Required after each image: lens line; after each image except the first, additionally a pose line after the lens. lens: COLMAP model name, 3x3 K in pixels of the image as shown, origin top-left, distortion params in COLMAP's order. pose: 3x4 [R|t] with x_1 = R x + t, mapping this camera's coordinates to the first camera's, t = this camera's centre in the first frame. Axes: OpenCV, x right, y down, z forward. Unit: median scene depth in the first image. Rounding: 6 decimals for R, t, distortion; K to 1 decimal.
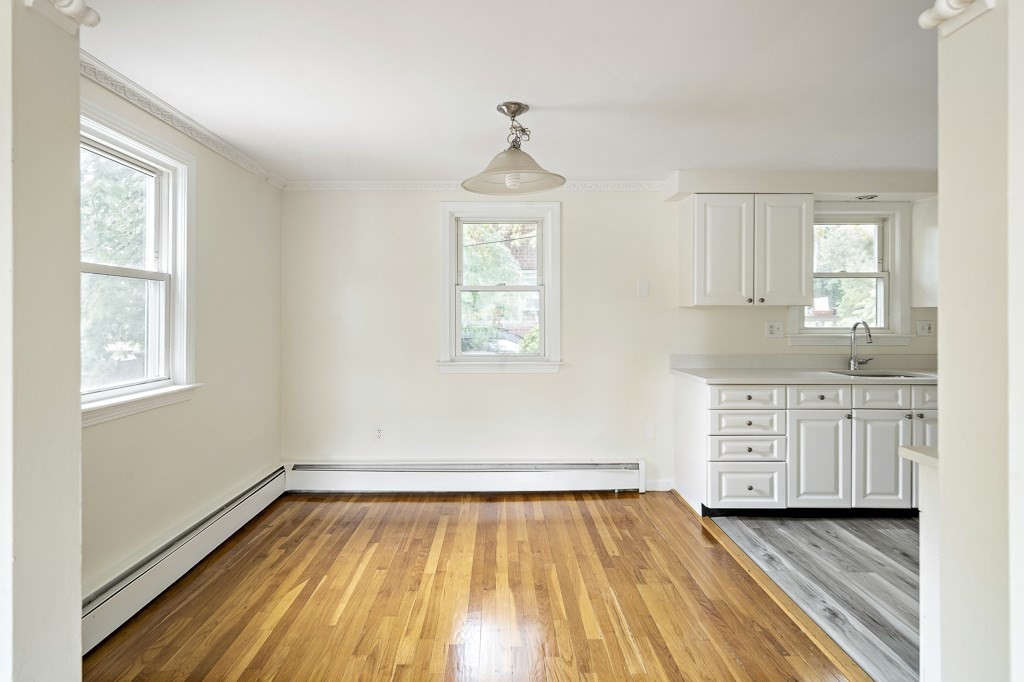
lens RADIAL K [[540.2, 0, 505.9], [0, 540.2, 314.2], [0, 0, 1]] dist [0.002135, 0.000374]
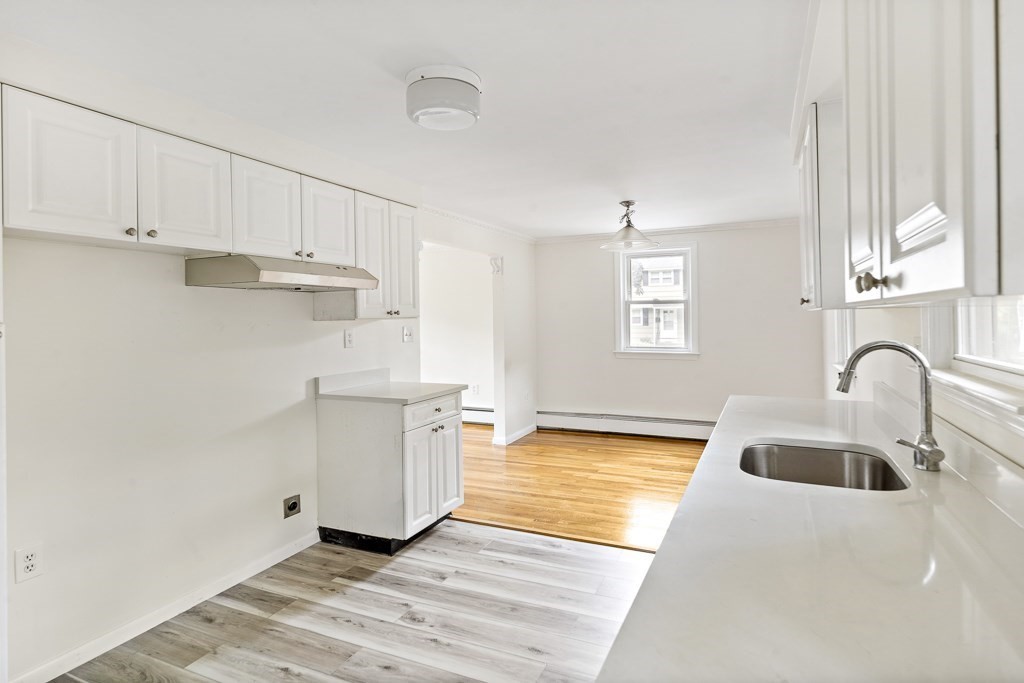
lens RADIAL K [[540.2, 0, 505.9], [0, 540.2, 314.7], [0, 0, 1]] dist [0.002135, 0.000374]
pose [[-0.443813, 0.002613, -0.896116, 1.308211], [0.017210, 0.999836, -0.005608, -0.013397], [0.895954, -0.017911, -0.443785, 1.051358]]
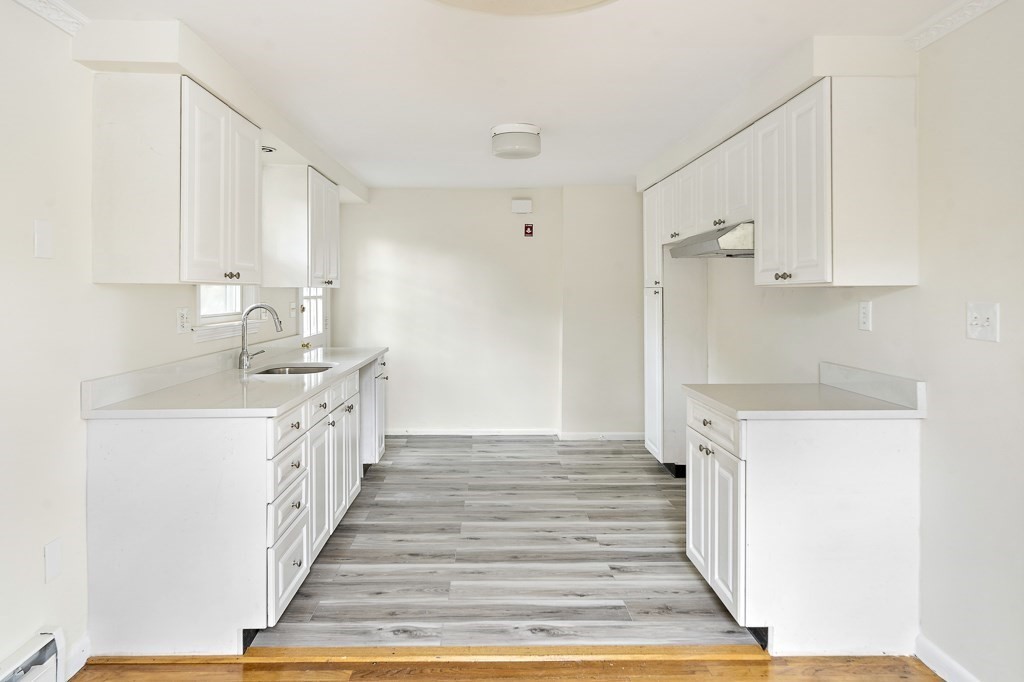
lens RADIAL K [[654.9, 0, 495.2], [0, 654.9, 292.7], [0, 0, 1]] dist [0.001511, 0.000788]
pose [[-0.002986, -0.001889, 0.999994, -0.337964], [0.001613, 0.999997, 0.001894, -0.006657], [-0.999994, 0.001618, -0.002983, 0.755502]]
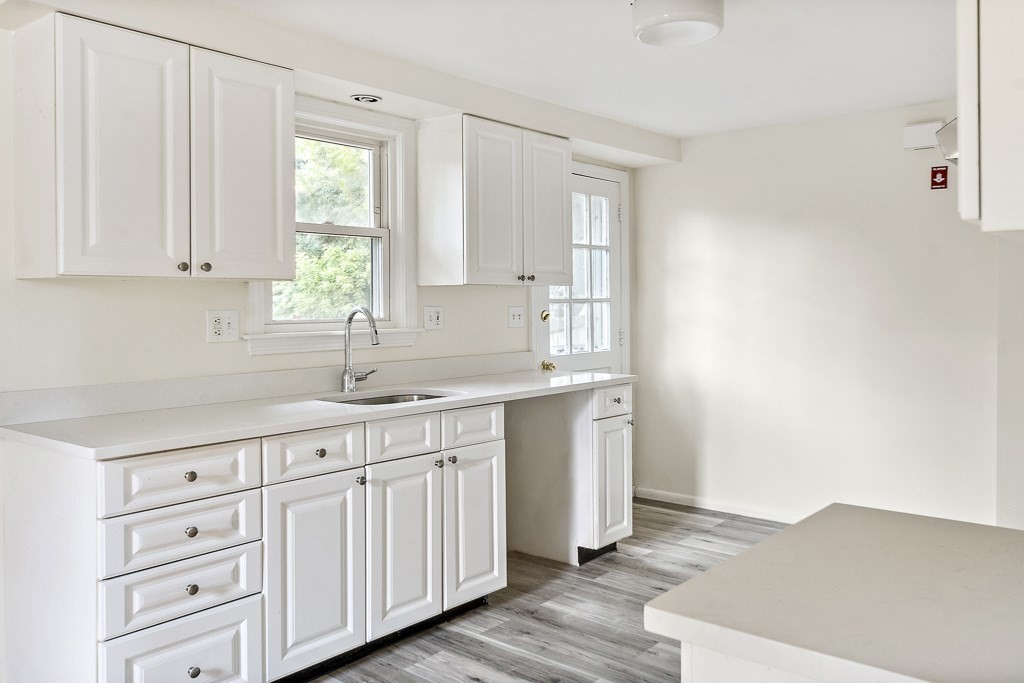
lens RADIAL K [[829.5, 0, 512.3], [0, 829.5, 305.8], [0, 0, 1]] dist [0.002684, 0.002859]
pose [[0.651222, -0.008354, 0.758841, 0.093031], [0.005709, 0.999965, 0.006108, 0.006867], [-0.758865, 0.000355, 0.651247, 0.331287]]
